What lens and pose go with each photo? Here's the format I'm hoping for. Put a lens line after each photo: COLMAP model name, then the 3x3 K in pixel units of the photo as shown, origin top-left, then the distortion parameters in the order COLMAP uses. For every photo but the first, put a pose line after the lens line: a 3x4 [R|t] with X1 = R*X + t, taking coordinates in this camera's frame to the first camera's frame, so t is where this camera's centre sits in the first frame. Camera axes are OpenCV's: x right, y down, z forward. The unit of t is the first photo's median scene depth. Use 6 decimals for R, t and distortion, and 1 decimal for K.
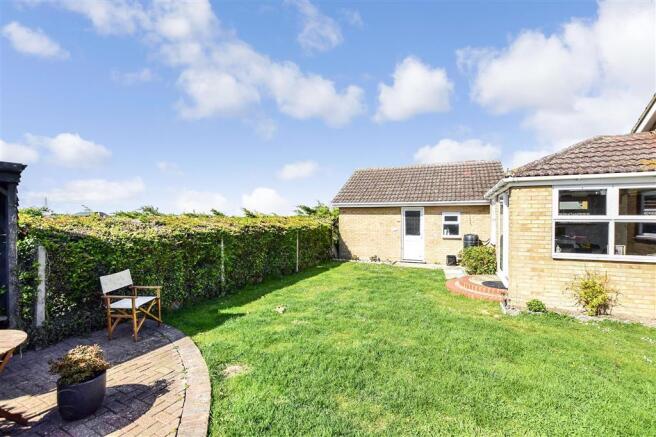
lens RADIAL K [[292.4, 0, 328.0], [0, 292.4, 218.5], [0, 0, 1]] dist [-0.020387, 0.000547]
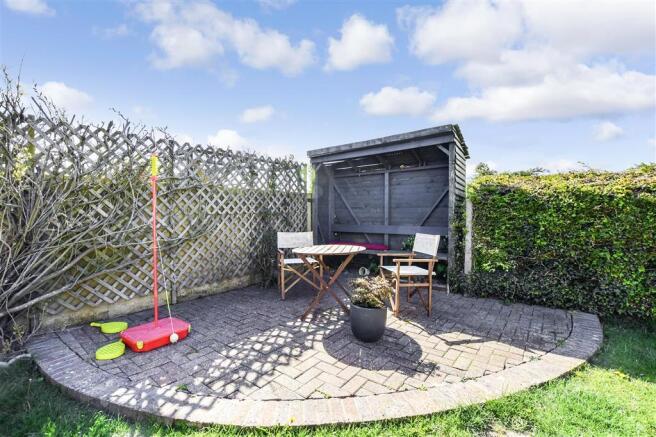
lens RADIAL K [[292.4, 0, 328.0], [0, 292.4, 218.5], [0, 0, 1]] dist [-0.020387, 0.000547]
pose [[-0.210614, 0.020020, -0.977364, 0.097788], [0.001727, 0.999796, 0.020107, 0.103661], [0.977568, 0.002547, -0.210606, 0.505876]]
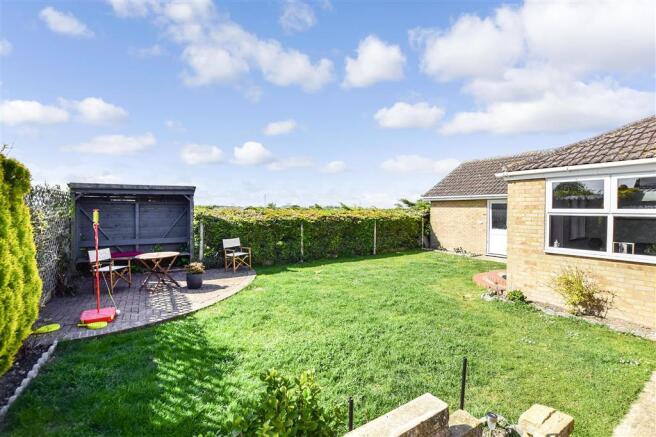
lens RADIAL K [[292.4, 0, 328.0], [0, 292.4, 218.5], [0, 0, 1]] dist [-0.020387, 0.000547]
pose [[0.839282, 0.017965, -0.543399, 0.699283], [-0.003266, 0.999602, 0.028004, -0.003039], [0.543687, -0.021728, 0.839007, -0.229413]]
